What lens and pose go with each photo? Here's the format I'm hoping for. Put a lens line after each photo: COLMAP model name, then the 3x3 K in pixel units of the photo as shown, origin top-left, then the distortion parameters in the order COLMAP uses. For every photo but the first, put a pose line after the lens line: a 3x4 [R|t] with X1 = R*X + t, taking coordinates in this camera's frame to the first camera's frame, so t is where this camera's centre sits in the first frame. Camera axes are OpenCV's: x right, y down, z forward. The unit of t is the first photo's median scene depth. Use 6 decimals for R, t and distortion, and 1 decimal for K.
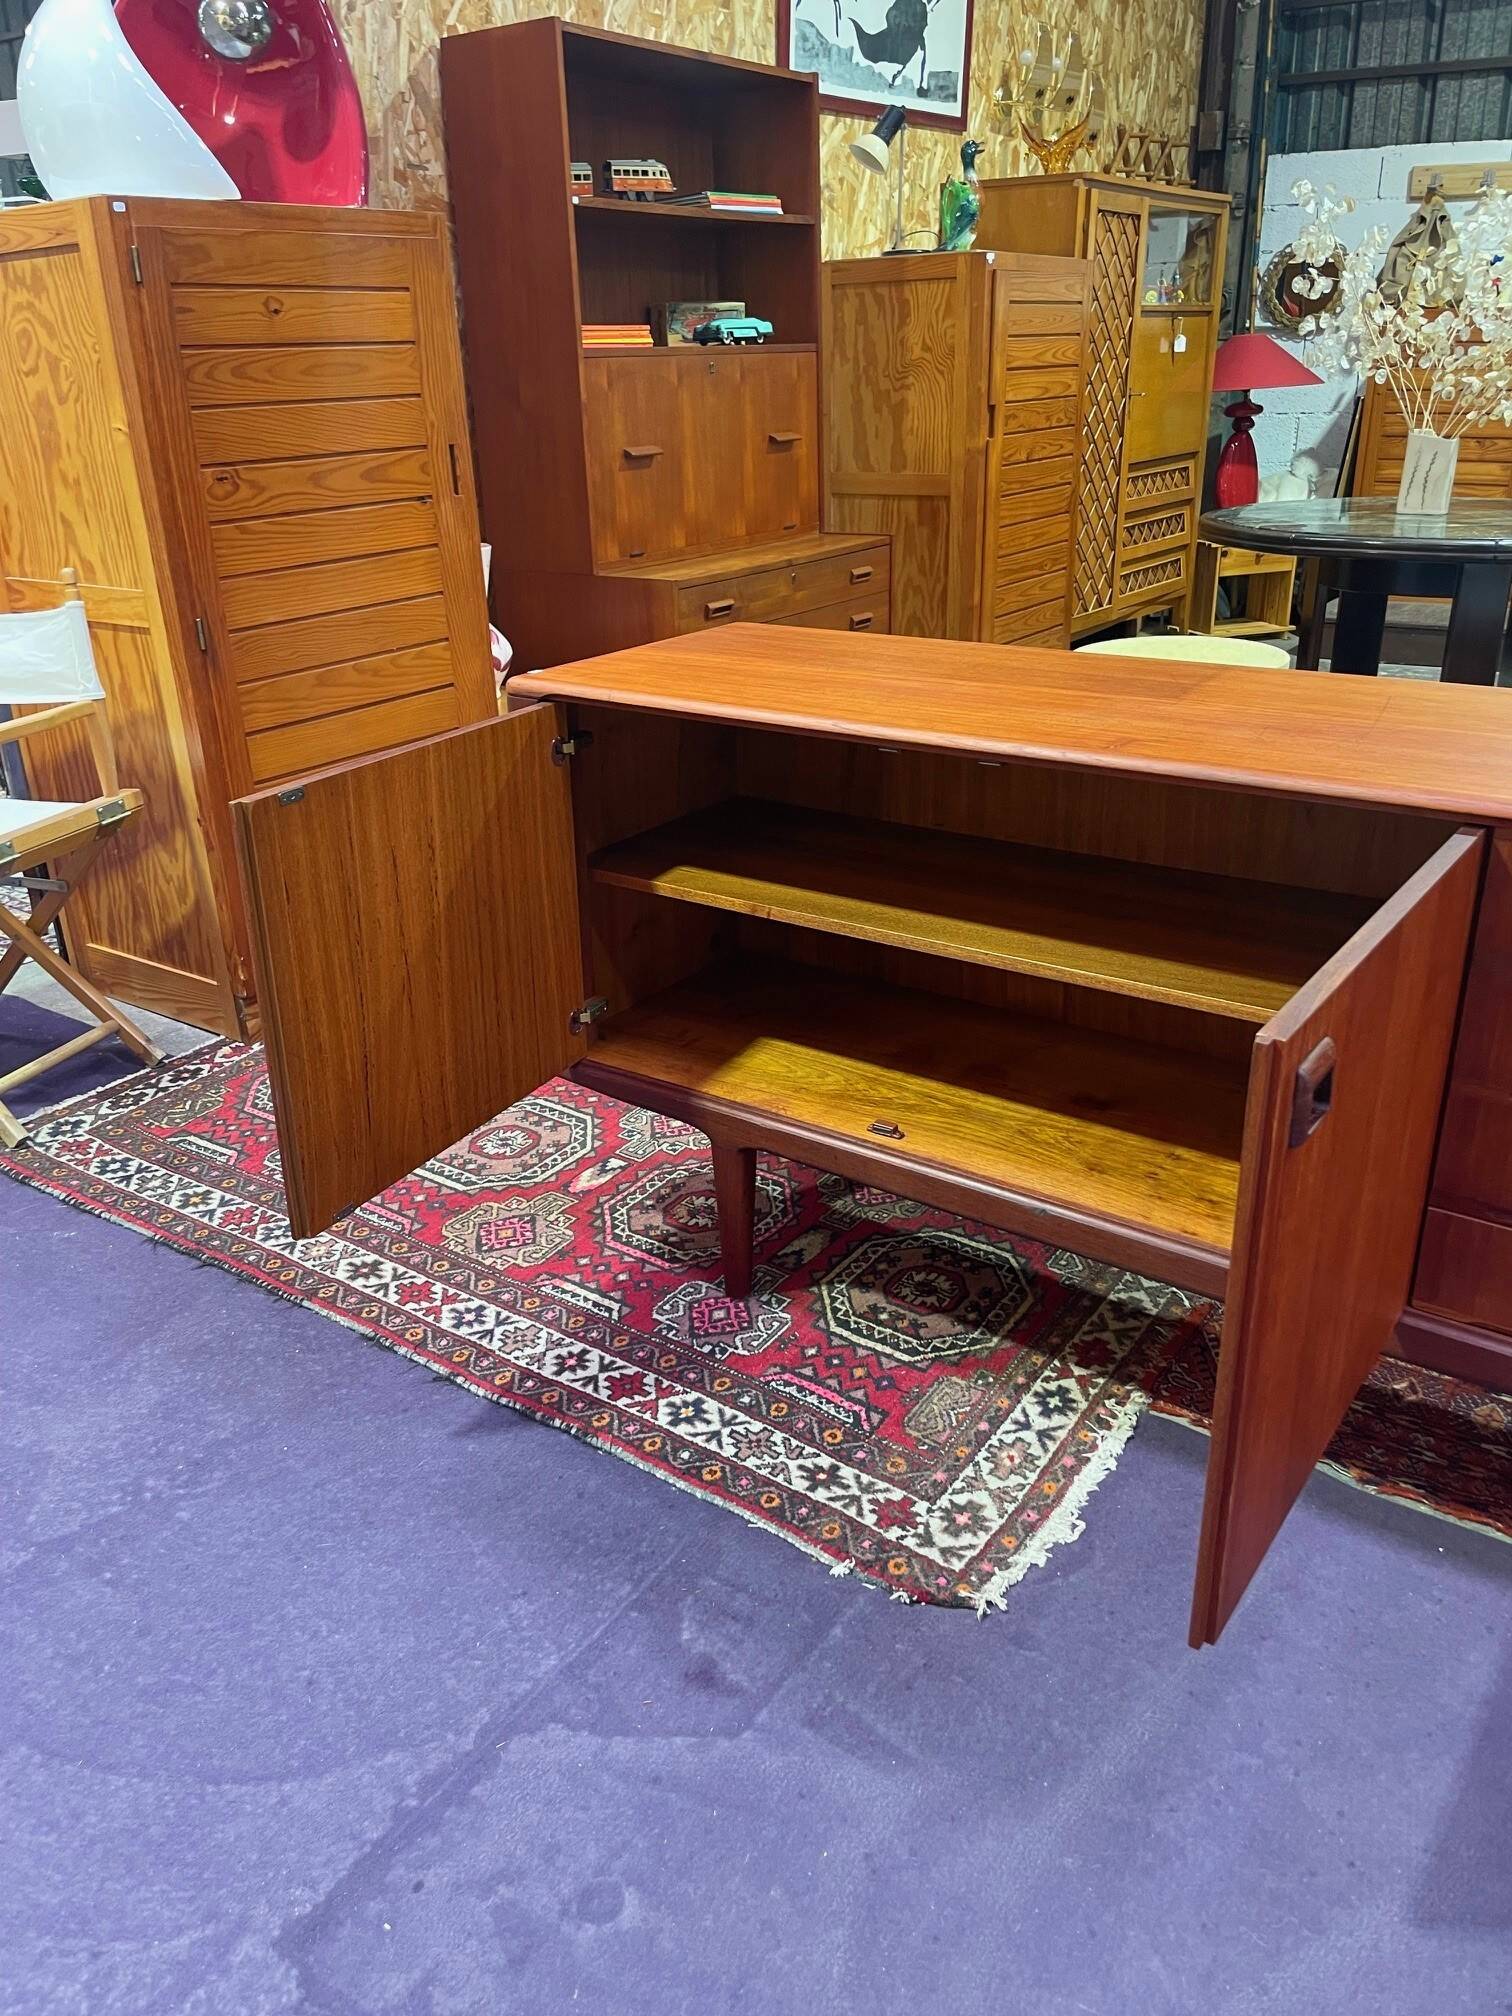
lens RADIAL K [[1543.5, 0, 742.1], [0, 1543.5, 993.9], [0, 0, 1]] dist [0.085078, -0.120615]
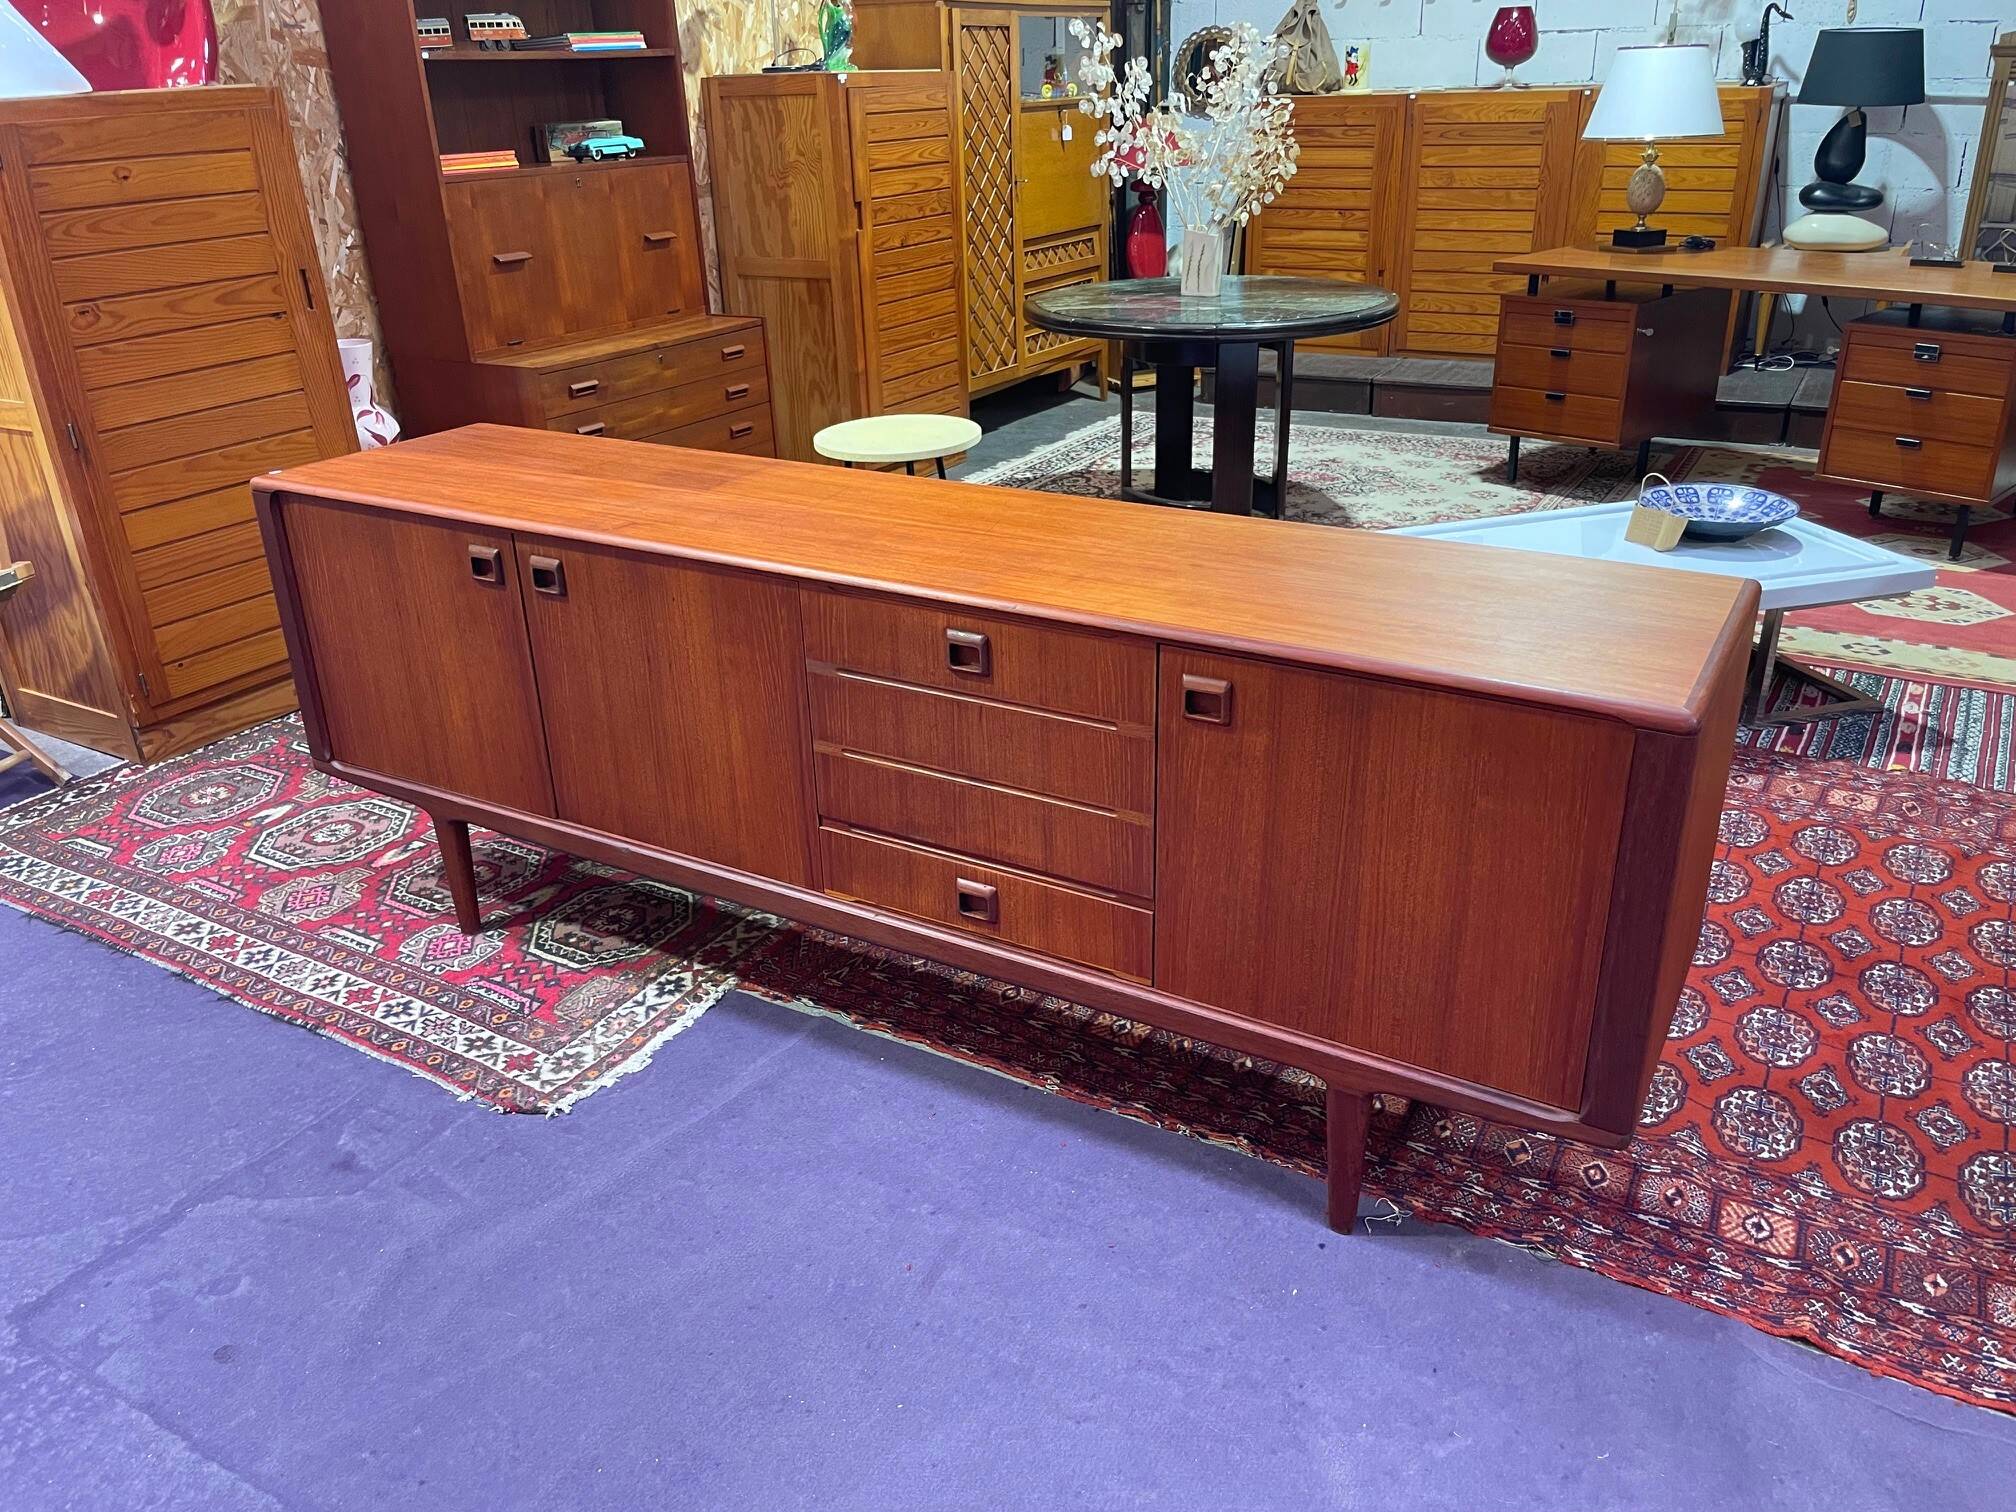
lens RADIAL K [[1543.5, 0, 1009.0], [0, 1543.5, 742.5], [0, 0, 1]] dist [0.085078, -0.120615]
pose [[0.996669, -0.037968, 0.072183, 0.359566], [0.036864, 0.999183, 0.016554, 0.024747], [-0.072752, -0.013838, 0.997254, -0.366685]]
